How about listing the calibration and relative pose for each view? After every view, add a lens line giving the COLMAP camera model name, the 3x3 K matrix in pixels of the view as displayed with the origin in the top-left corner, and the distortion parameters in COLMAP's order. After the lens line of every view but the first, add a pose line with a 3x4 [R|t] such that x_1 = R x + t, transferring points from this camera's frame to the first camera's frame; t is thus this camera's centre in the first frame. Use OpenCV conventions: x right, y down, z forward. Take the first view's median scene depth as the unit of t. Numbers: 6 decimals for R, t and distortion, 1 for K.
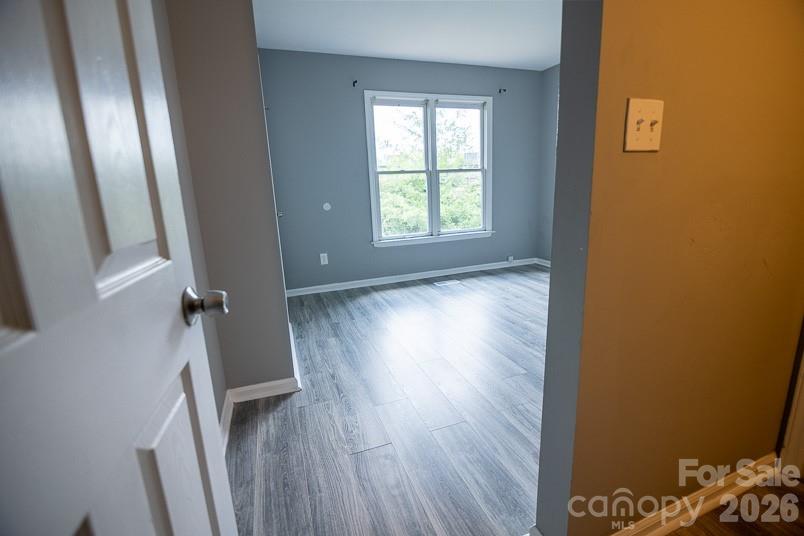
lens RADIAL K [[358.8, 0, 406.2], [0, 358.8, 263.3], [0, 0, 1]] dist [-0.008860, -0.003082]
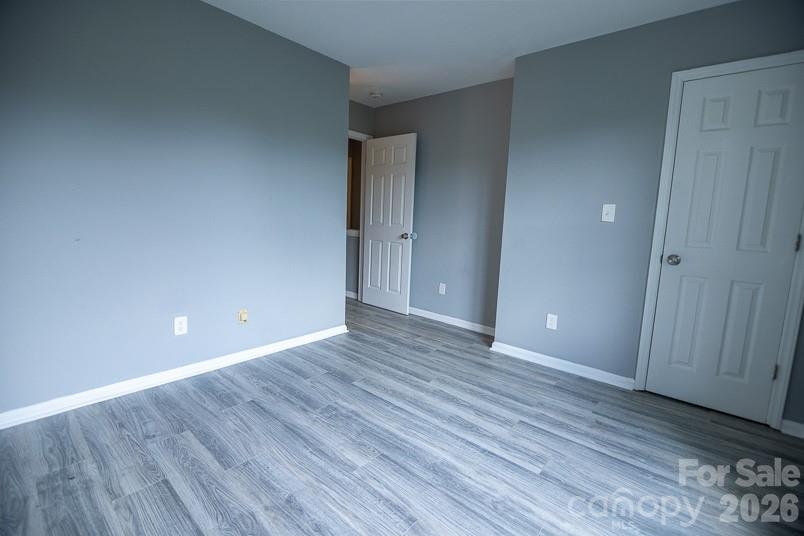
lens RADIAL K [[358.8, 0, 404.7], [0, 358.8, 261.2], [0, 0, 1]] dist [-0.008860, -0.003082]
pose [[-0.875474, 0.063111, -0.479128, 0.378695], [-0.108978, 0.940117, 0.322960, -0.235812], [0.470818, 0.334958, -0.816170, 0.998250]]
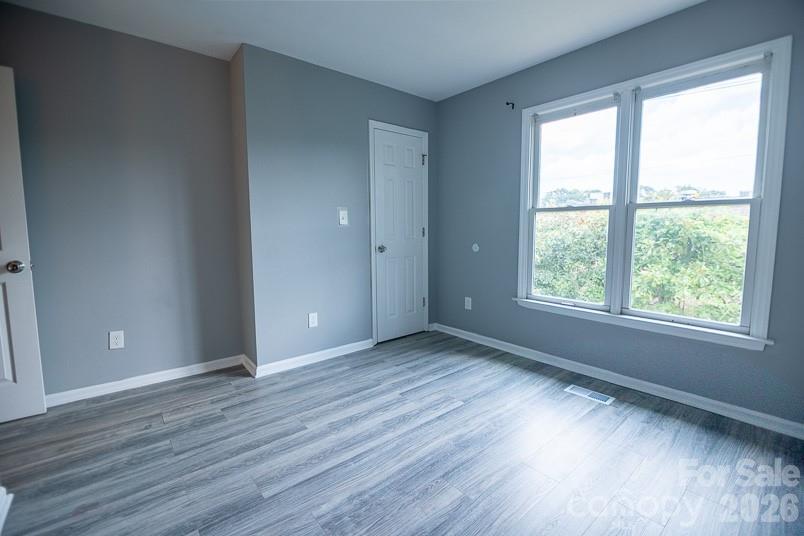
lens RADIAL K [[358.8, 0, 403.5], [0, 358.8, 261.6], [0, 0, 1]] dist [-0.008860, -0.003082]
pose [[0.328874, 0.125646, -0.935978, 0.545172], [-0.208332, 0.976345, 0.057864, -0.130763], [0.921108, 0.175965, 0.347270, 0.493041]]
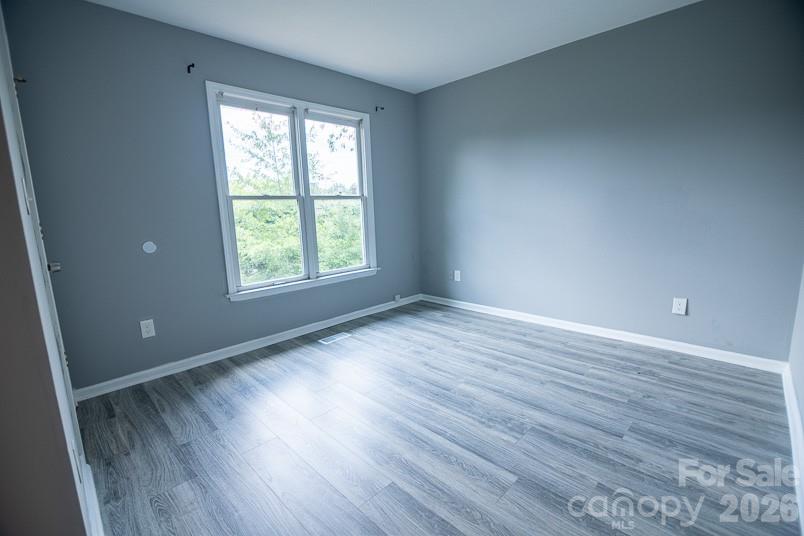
lens RADIAL K [[358.8, 0, 397.5], [0, 358.8, 267.0], [0, 0, 1]] dist [-0.008860, -0.003082]
pose [[0.911491, -0.056251, 0.407457, -0.074006], [0.085265, 0.994927, -0.053386, -0.047851], [-0.402387, 0.083402, 0.911663, 0.224390]]
